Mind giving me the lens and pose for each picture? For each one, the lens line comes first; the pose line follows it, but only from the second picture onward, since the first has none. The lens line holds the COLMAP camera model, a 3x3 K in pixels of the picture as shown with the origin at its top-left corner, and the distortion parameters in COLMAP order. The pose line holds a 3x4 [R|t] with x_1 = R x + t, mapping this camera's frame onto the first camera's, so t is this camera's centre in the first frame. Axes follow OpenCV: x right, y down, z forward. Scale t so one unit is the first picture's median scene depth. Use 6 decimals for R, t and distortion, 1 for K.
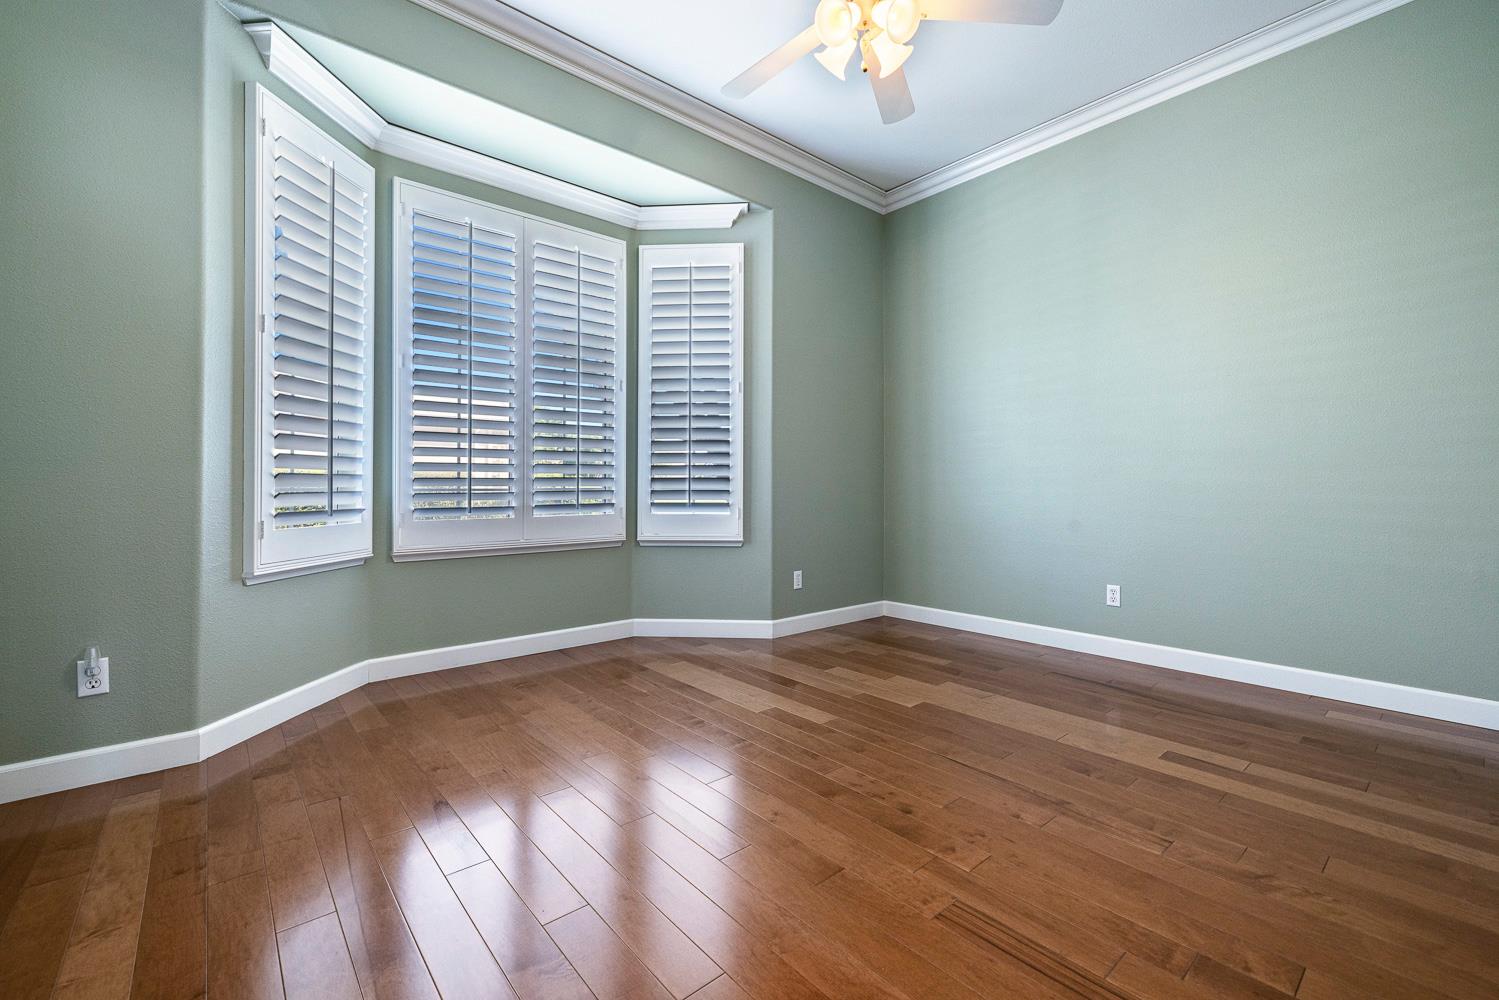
lens RADIAL K [[638.5, 0, 753.5], [0, 638.5, 491.8], [0, 0, 1]] dist [0.004428, 0.000639]
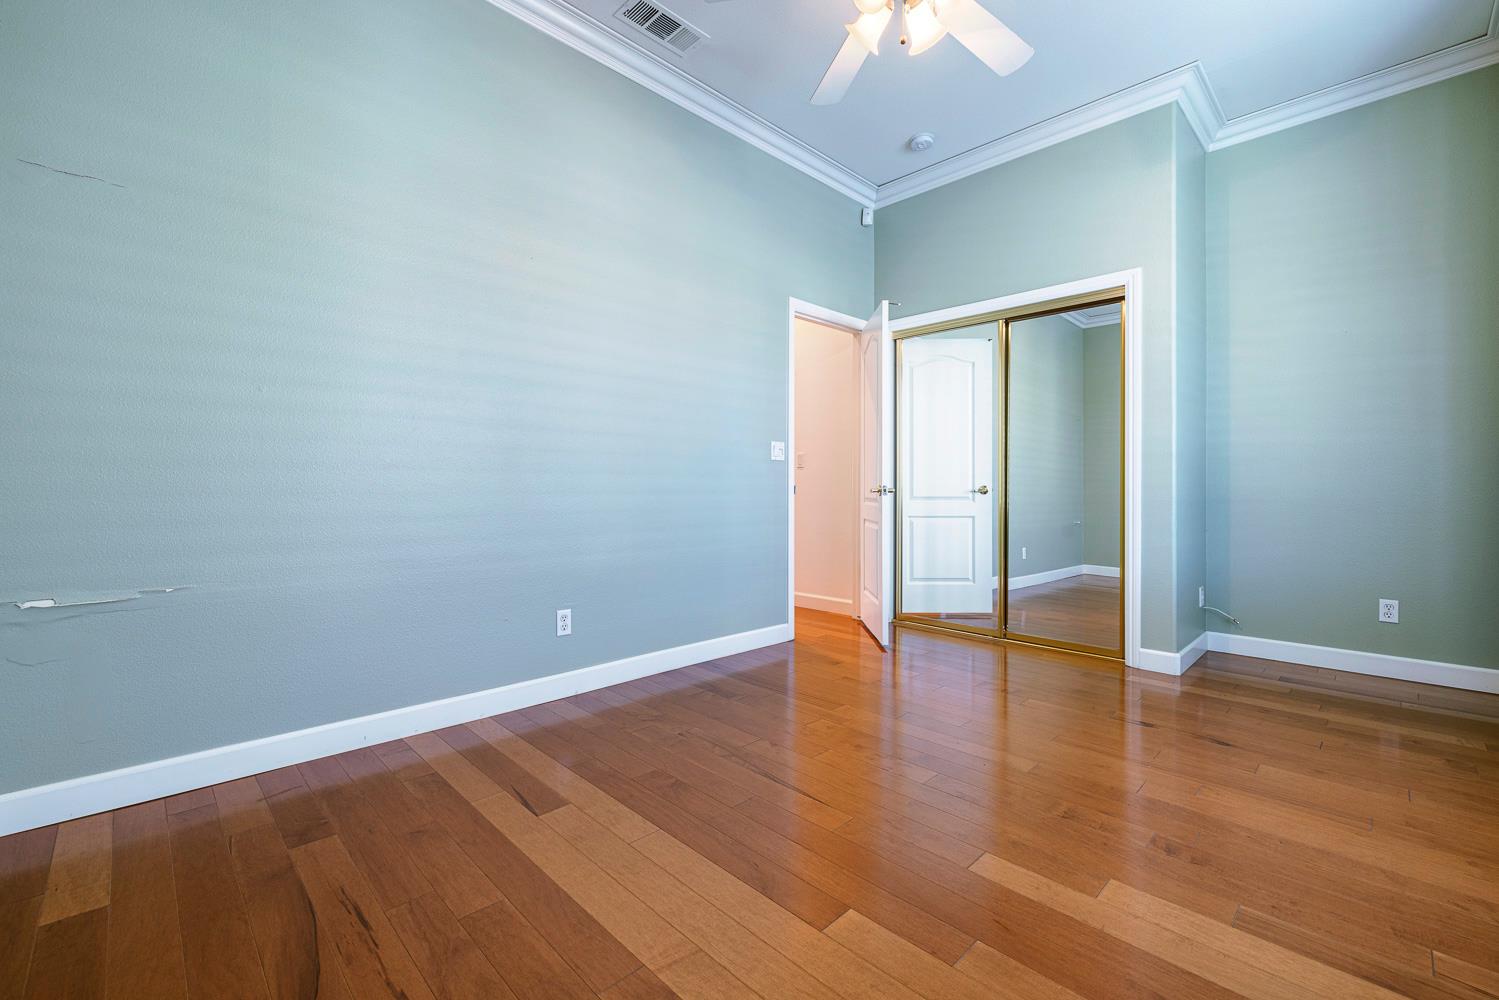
lens RADIAL K [[638.5, 0, 753.5], [0, 638.5, 491.8], [0, 0, 1]] dist [0.004428, 0.000639]
pose [[-0.997341, -0.006321, -0.072597, 0.472961], [-0.006934, 0.999942, 0.008202, -0.010539], [0.072541, 0.008683, -0.997328, 1.960376]]
